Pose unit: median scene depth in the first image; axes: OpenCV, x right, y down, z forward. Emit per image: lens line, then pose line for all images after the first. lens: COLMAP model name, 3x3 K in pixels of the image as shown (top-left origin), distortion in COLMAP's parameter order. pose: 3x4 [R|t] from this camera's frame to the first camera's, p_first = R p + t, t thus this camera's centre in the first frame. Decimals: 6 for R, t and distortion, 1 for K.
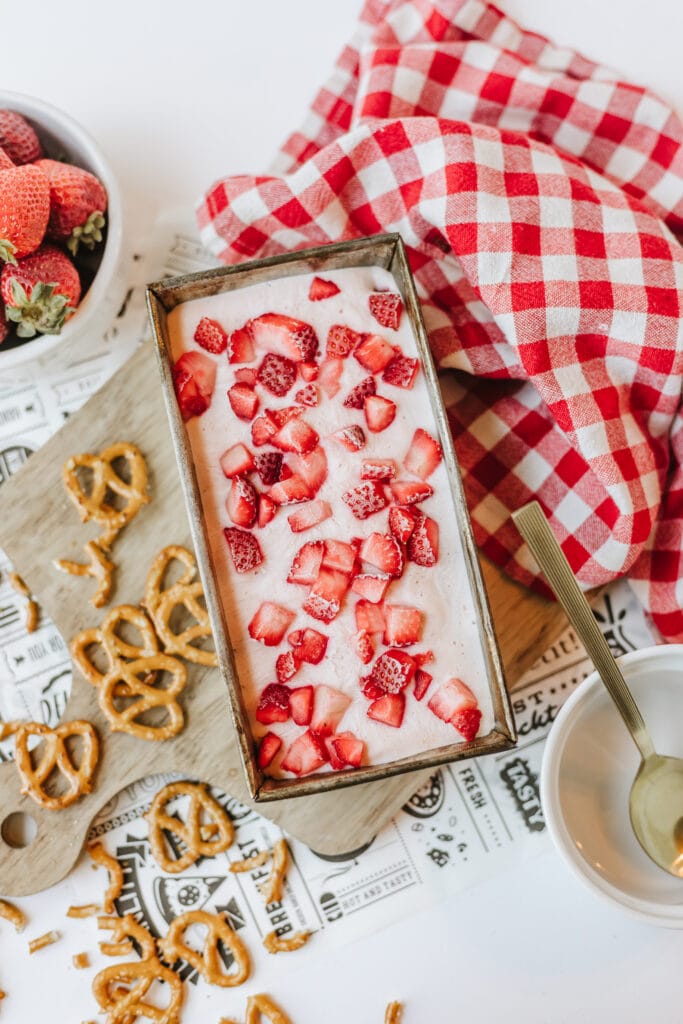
lens RADIAL K [[1671.5, 0, 339.1], [0, 1671.5, 512.0], [0, 0, 1]] dist [0.032924, 0.000000]
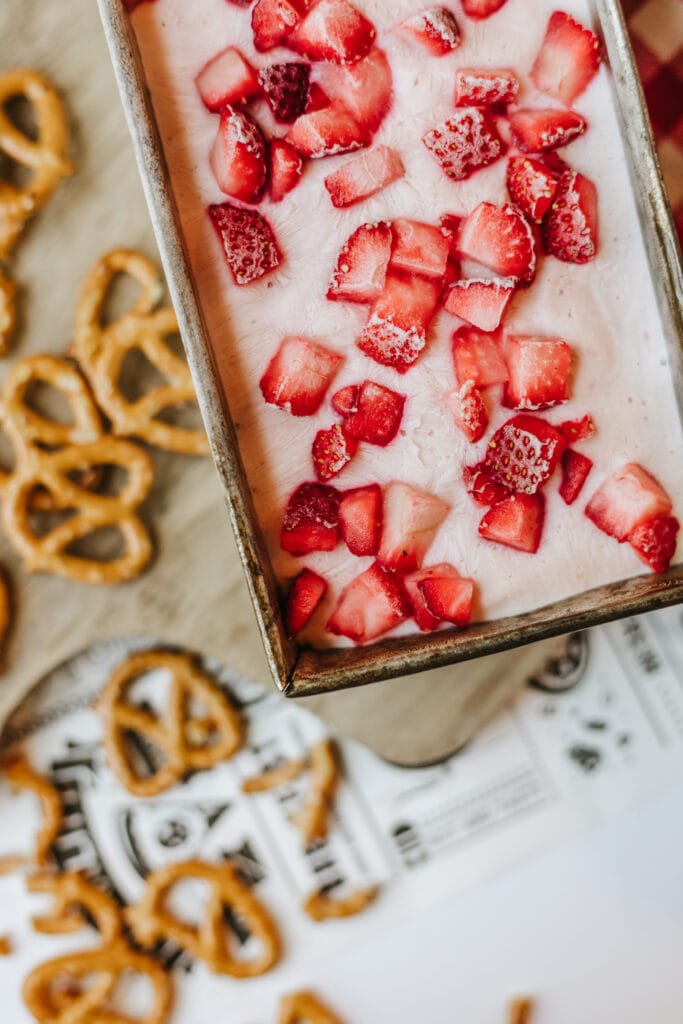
lens RADIAL K [[1528.4, 0, 311.1], [0, 1528.4, 510.2], [0, 0, 1]] dist [0.009284, 0.000000]
pose [[0.999392, -0.033209, 0.010578, -0.042745], [0.031484, 0.990386, 0.134704, 0.041479], [-0.014950, -0.134289, 0.990829, 0.476414]]
